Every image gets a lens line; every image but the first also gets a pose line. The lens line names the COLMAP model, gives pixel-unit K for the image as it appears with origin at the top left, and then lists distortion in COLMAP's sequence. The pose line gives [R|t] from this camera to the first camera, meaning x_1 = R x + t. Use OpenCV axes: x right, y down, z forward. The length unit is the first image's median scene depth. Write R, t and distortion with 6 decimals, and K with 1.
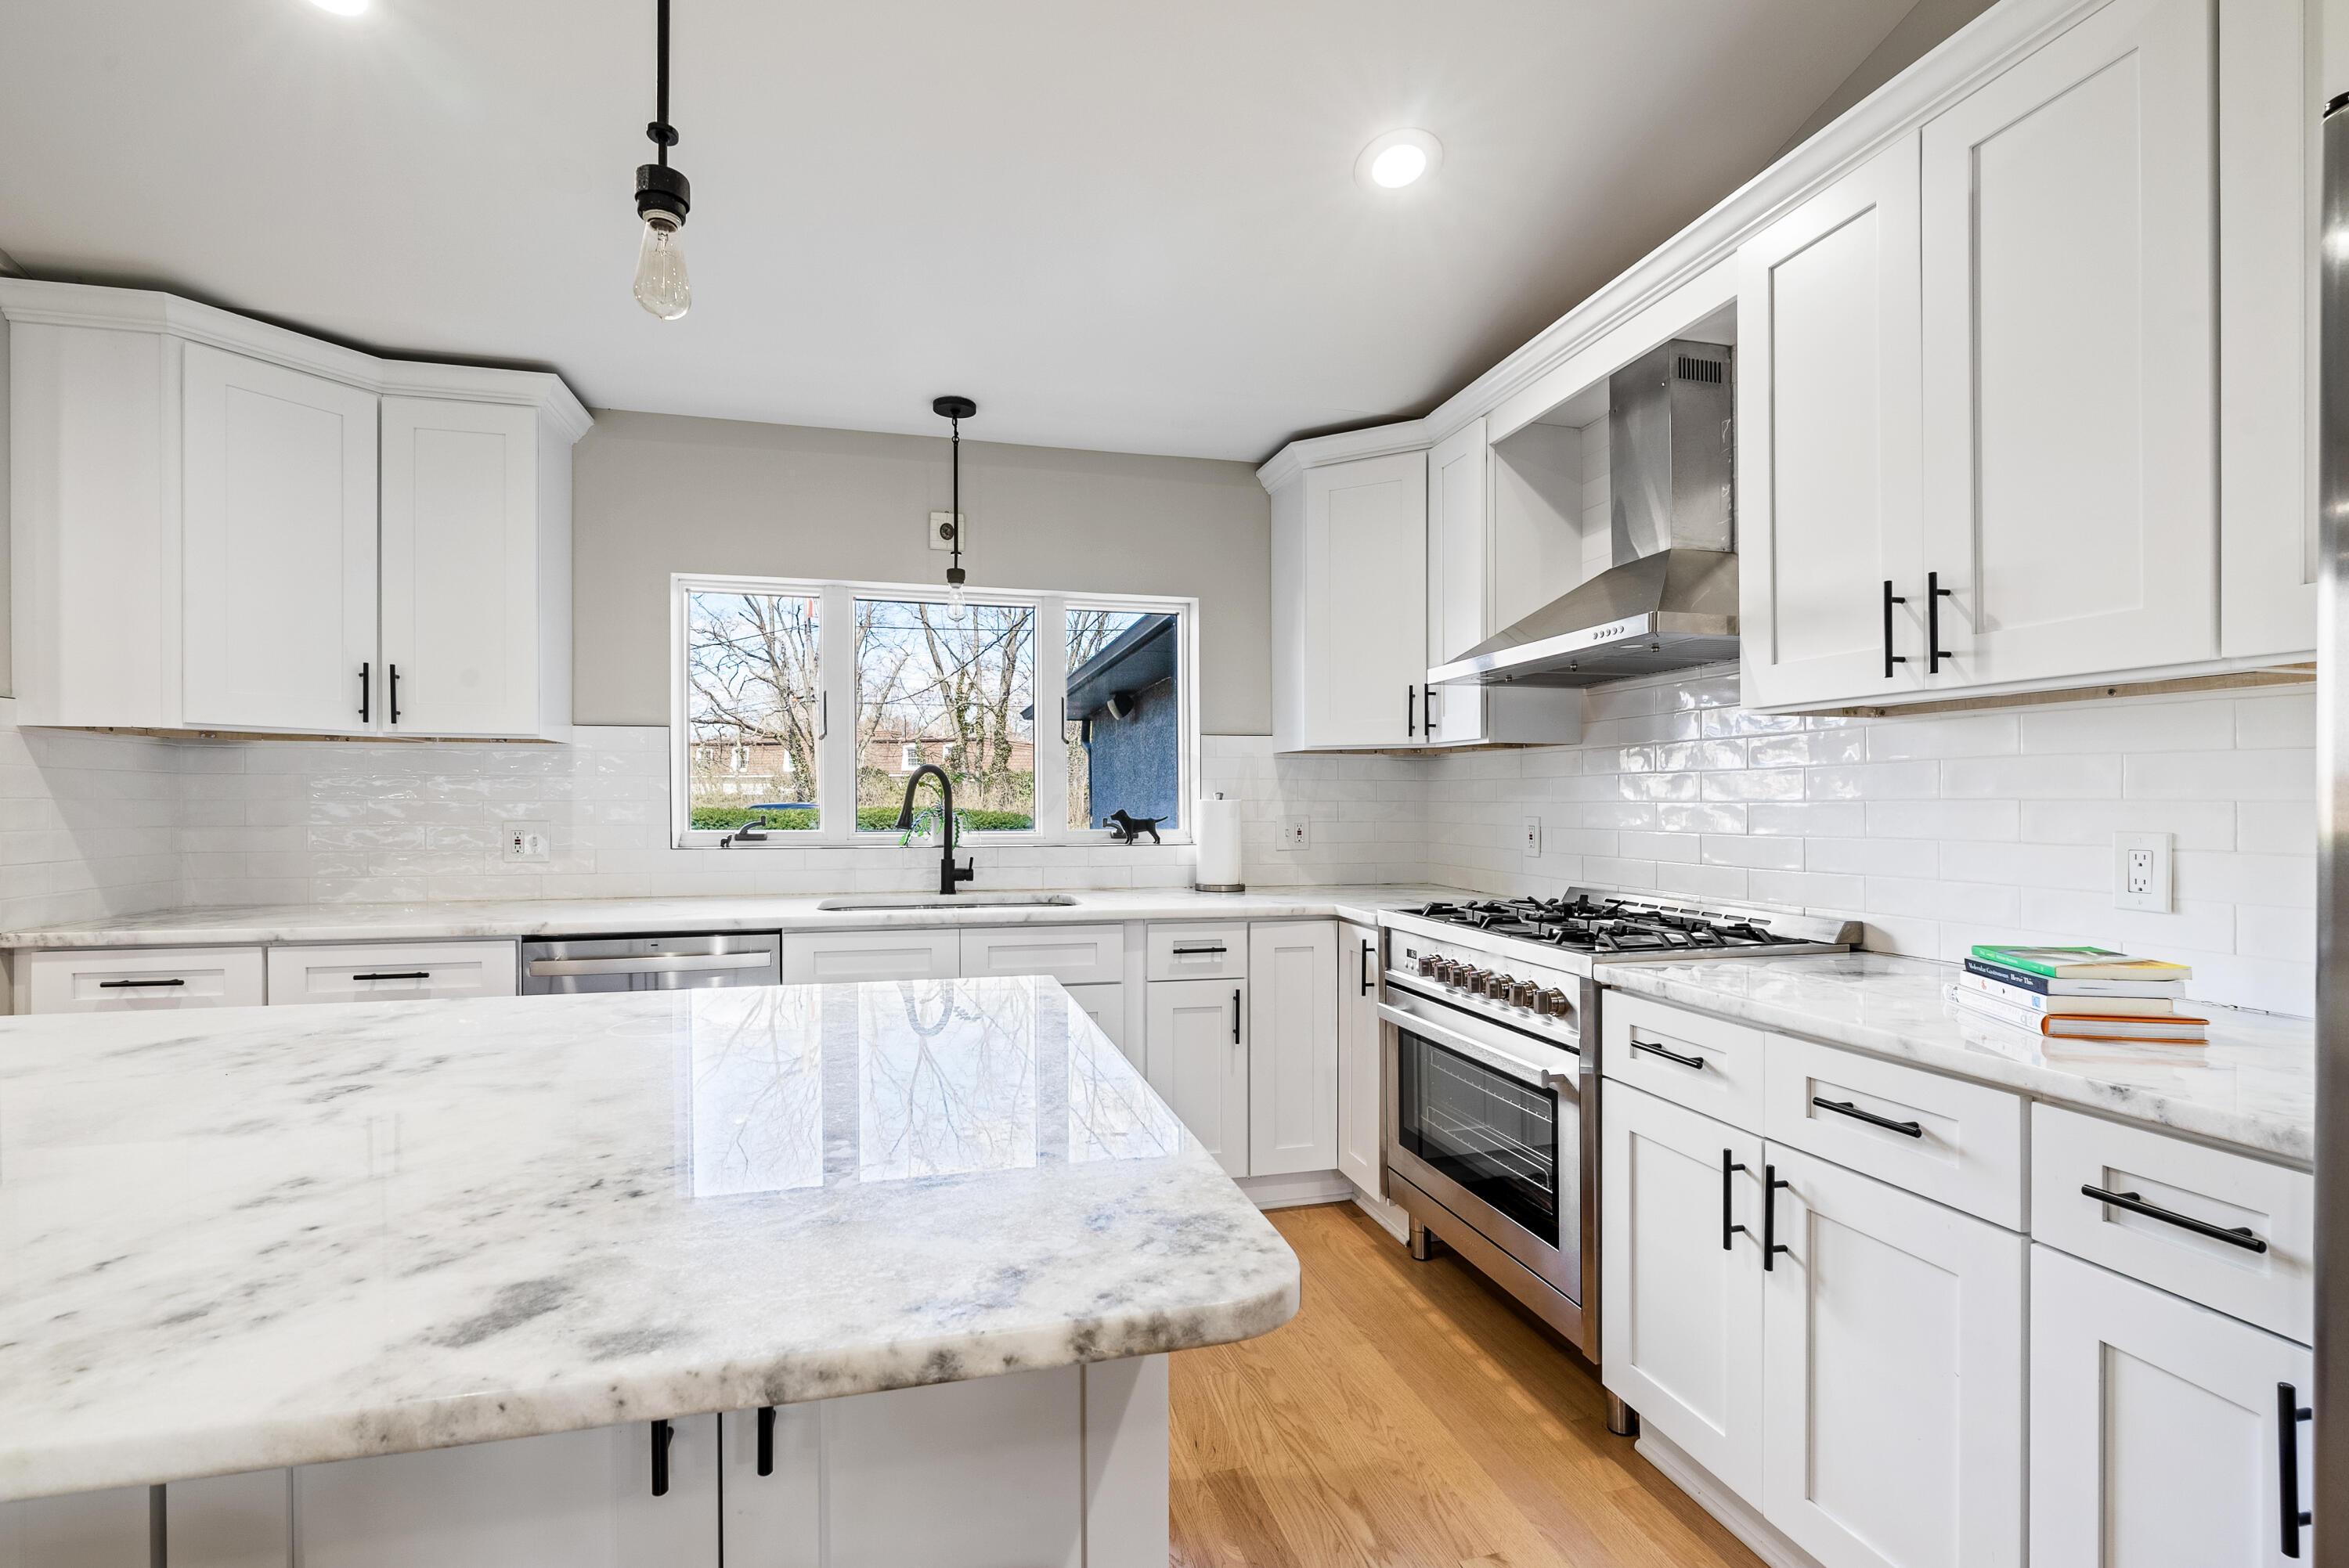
lens RADIAL K [[1055.6, 0, 1163.5], [0, 1055.6, 807.9], [0, 0, 1]] dist [-0.007641, 0.001903]
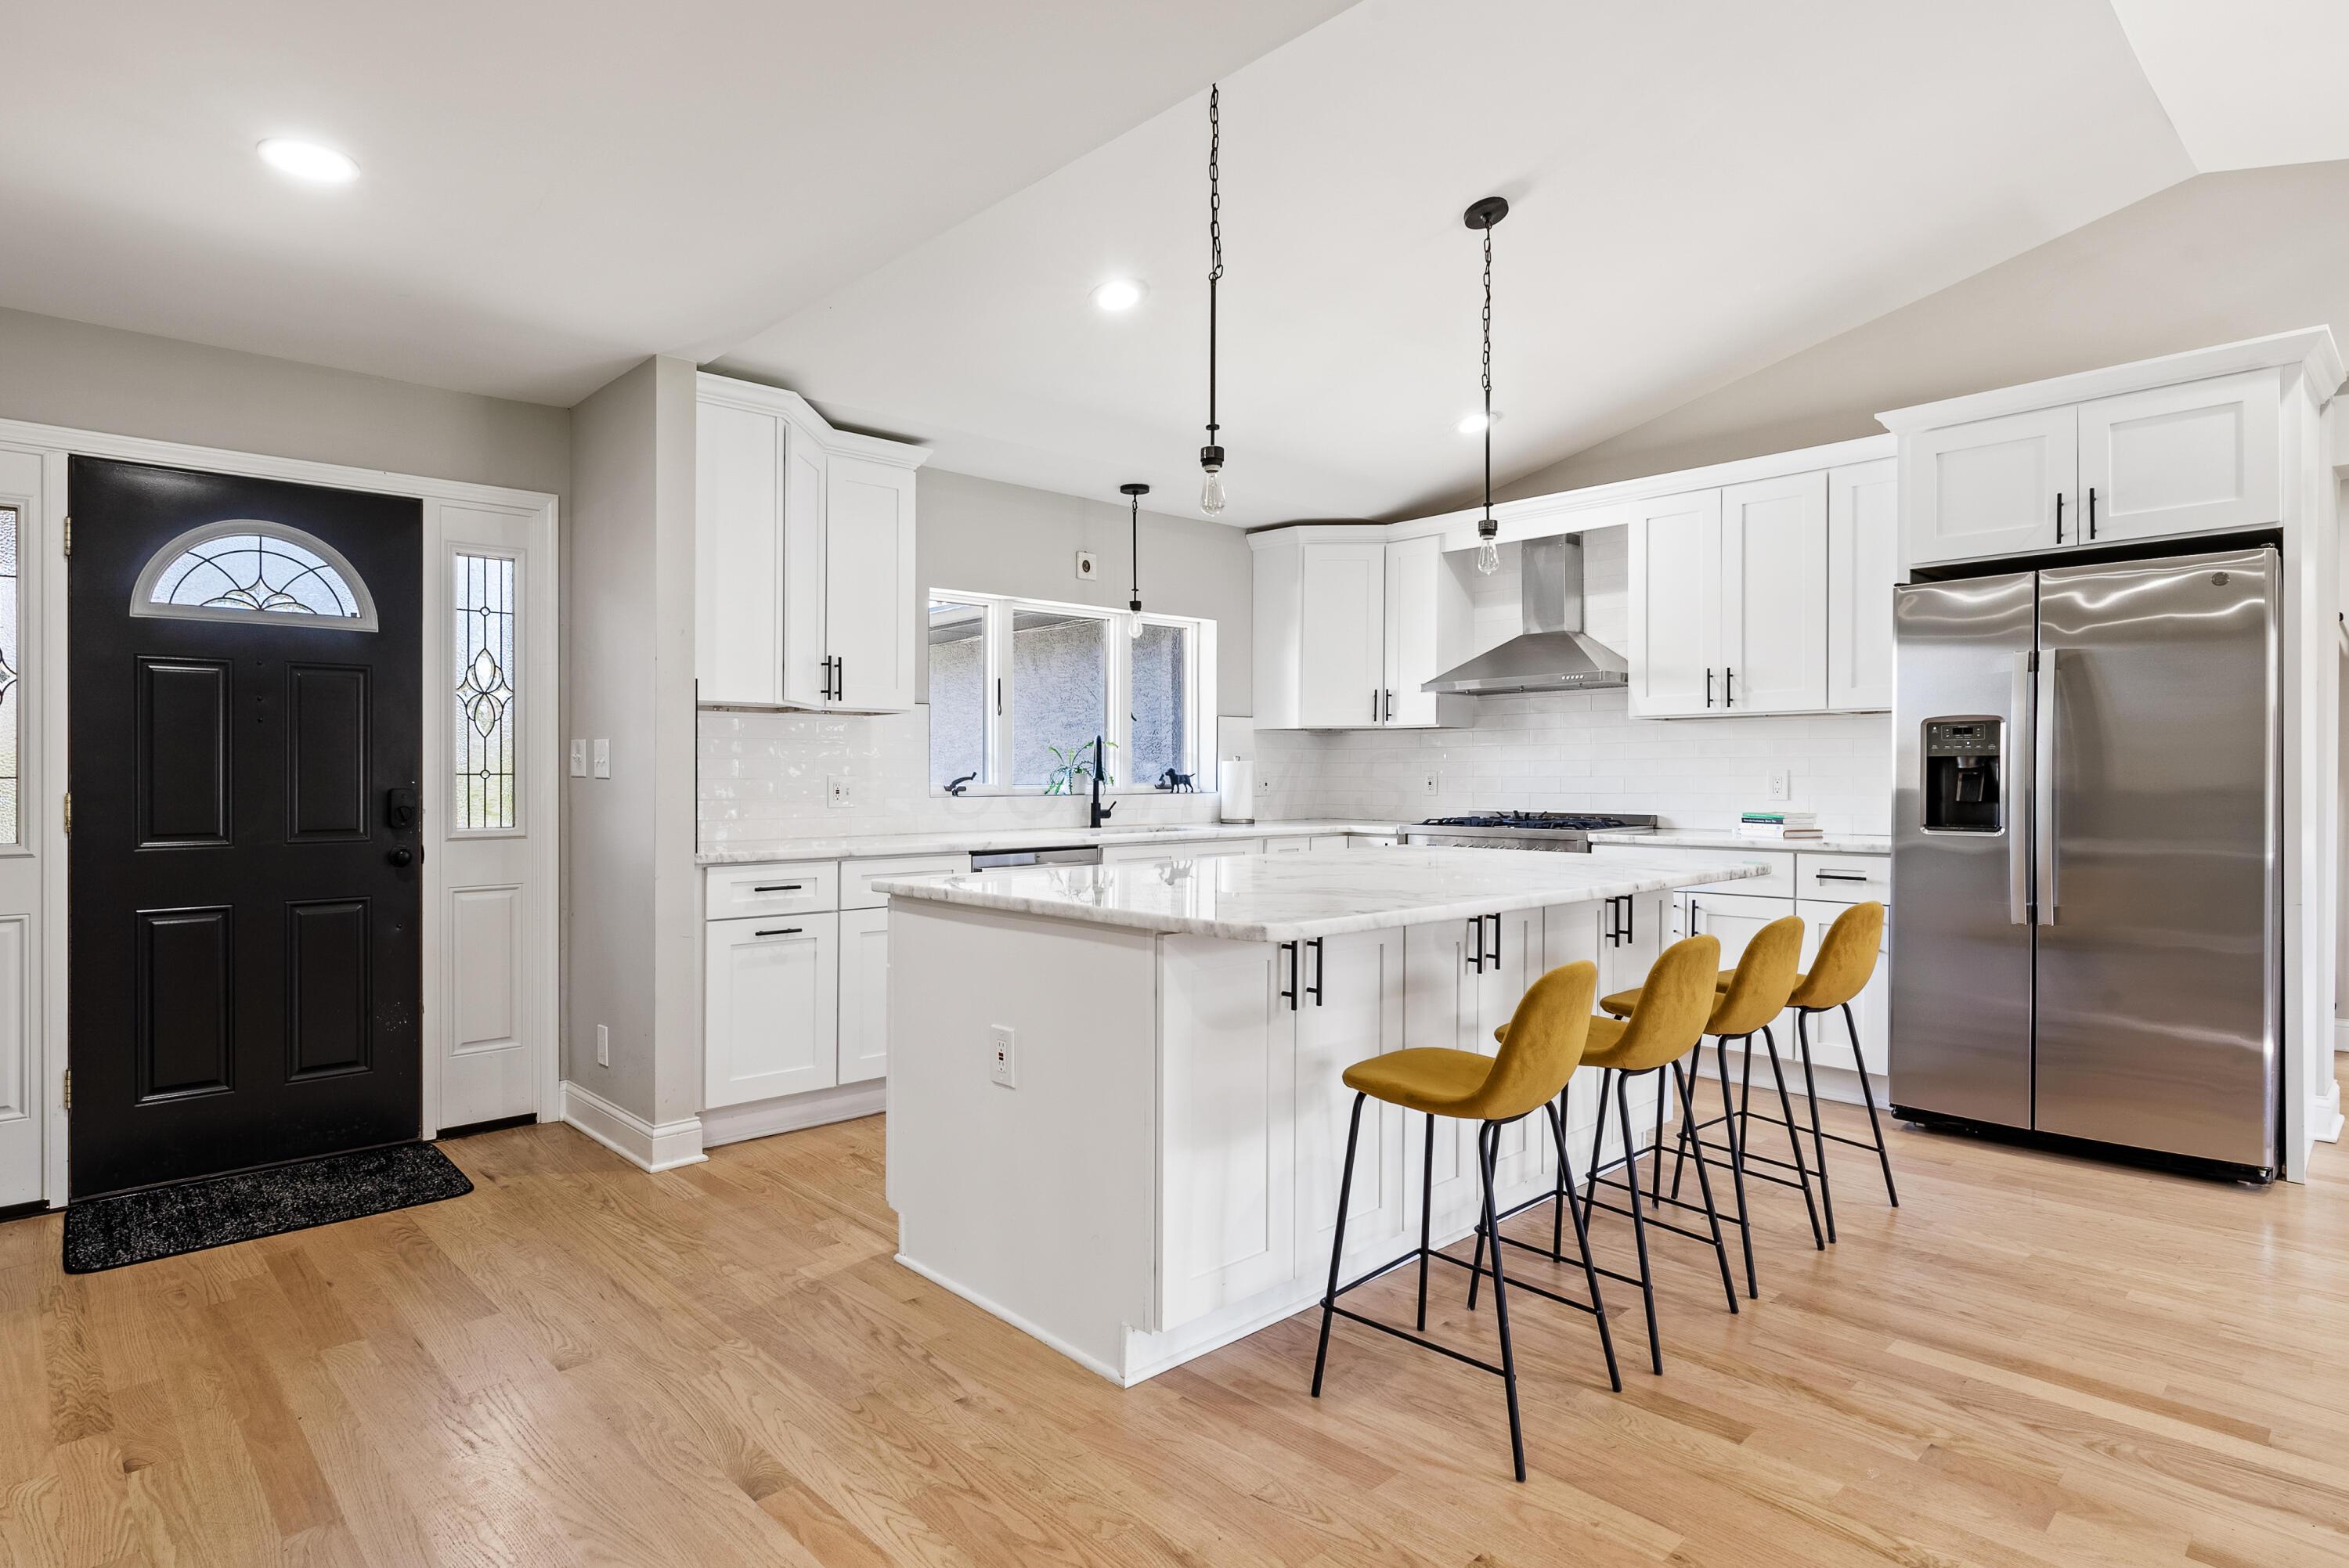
lens RADIAL K [[1271.5, 0, 1110.6], [0, 1271.5, 755.8], [0, 0, 1]] dist [0.007445, 0.003690]
pose [[0.887677, 0.004154, 0.460447, -1.105488], [0.005736, 0.999782, -0.020078, 0.023532], [-0.460430, 0.020464, 0.887460, -0.574764]]
